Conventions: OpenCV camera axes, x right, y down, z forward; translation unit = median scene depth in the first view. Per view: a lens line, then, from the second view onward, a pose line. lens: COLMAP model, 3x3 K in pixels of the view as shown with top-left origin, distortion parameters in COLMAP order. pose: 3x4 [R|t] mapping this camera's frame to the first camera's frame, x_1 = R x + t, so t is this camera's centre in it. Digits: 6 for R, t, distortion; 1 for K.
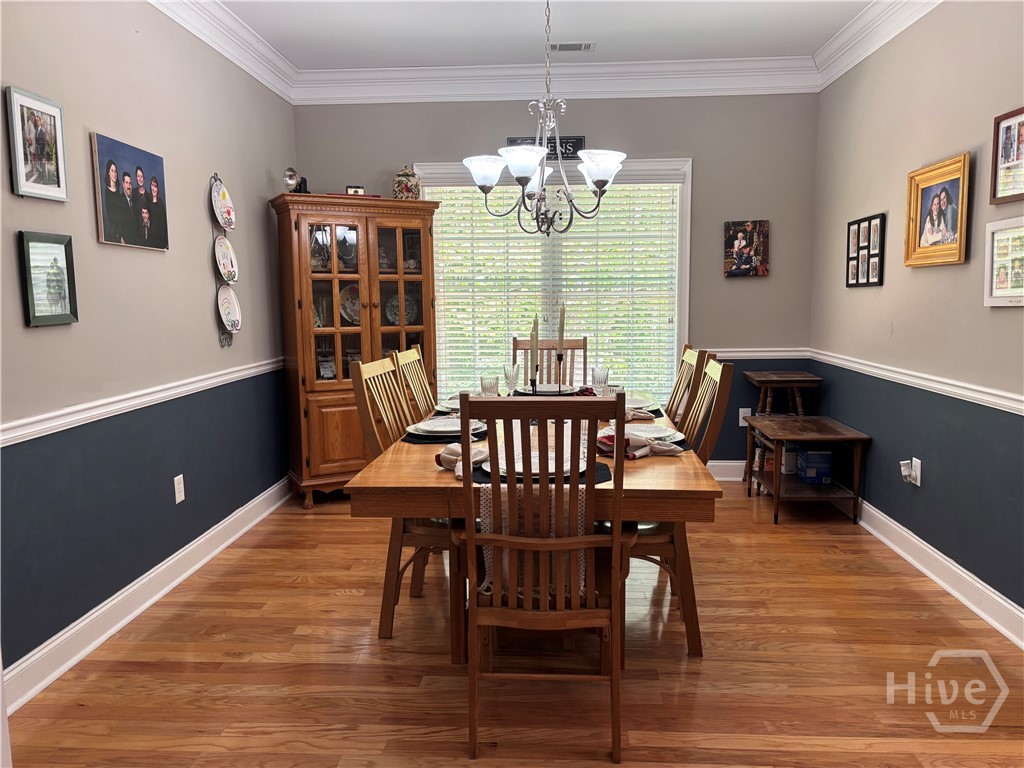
lens RADIAL K [[777.9, 0, 487.1], [0, 777.9, 388.0], [0, 0, 1]] dist [0.090293, -0.087696]
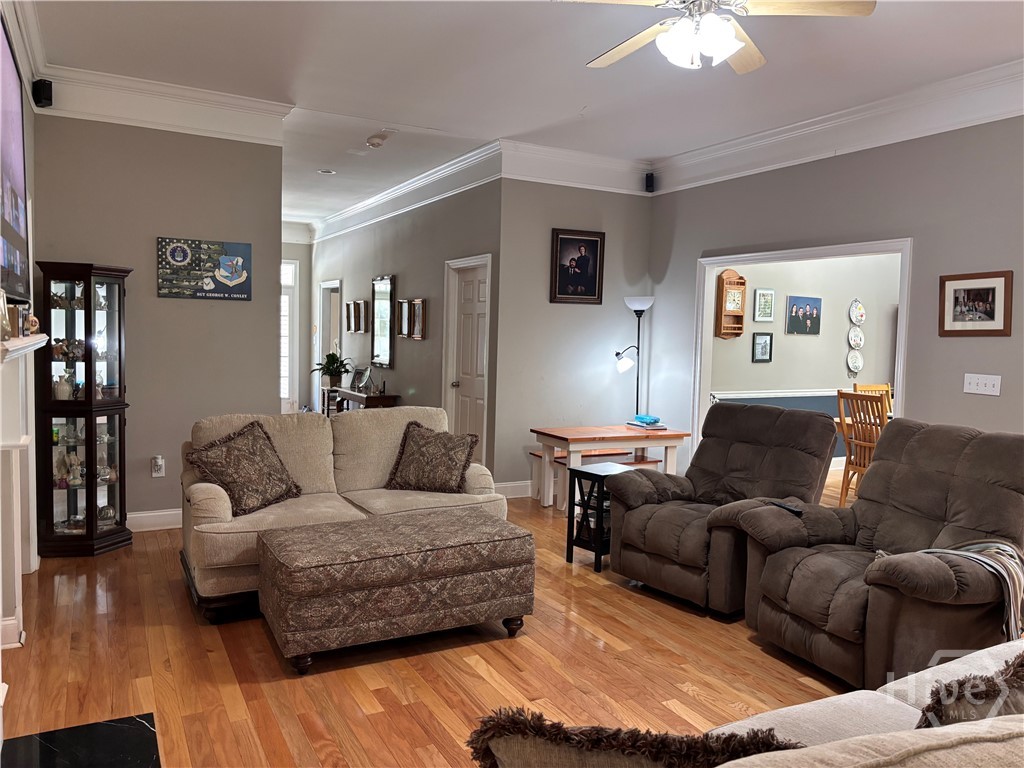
lens RADIAL K [[777.2, 0, 512.0], [0, 777.2, 384.0], [0, 0, 1]] dist [0.094342, -0.123681]
pose [[0.548088, 0.091728, -0.831376, 1.287102], [-0.135780, 0.990542, 0.019776, 0.066769], [0.825326, 0.102045, 0.555359, -1.302742]]
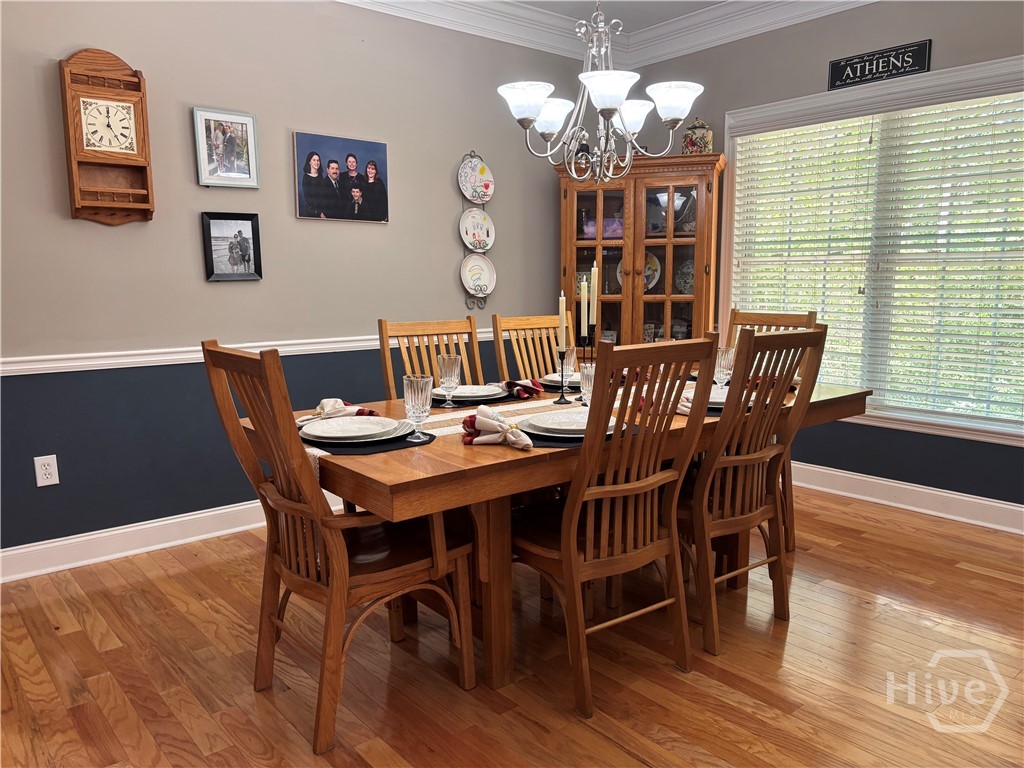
lens RADIAL K [[777.2, 0, 512.0], [0, 777.2, 384.0], [0, 0, 1]] dist [0.094342, -0.123681]
pose [[0.697129, 0.115192, -0.707632, 0.676787], [-0.091786, 0.993226, 0.071258, -0.038174], [0.711046, 0.015275, 0.702979, 0.351195]]
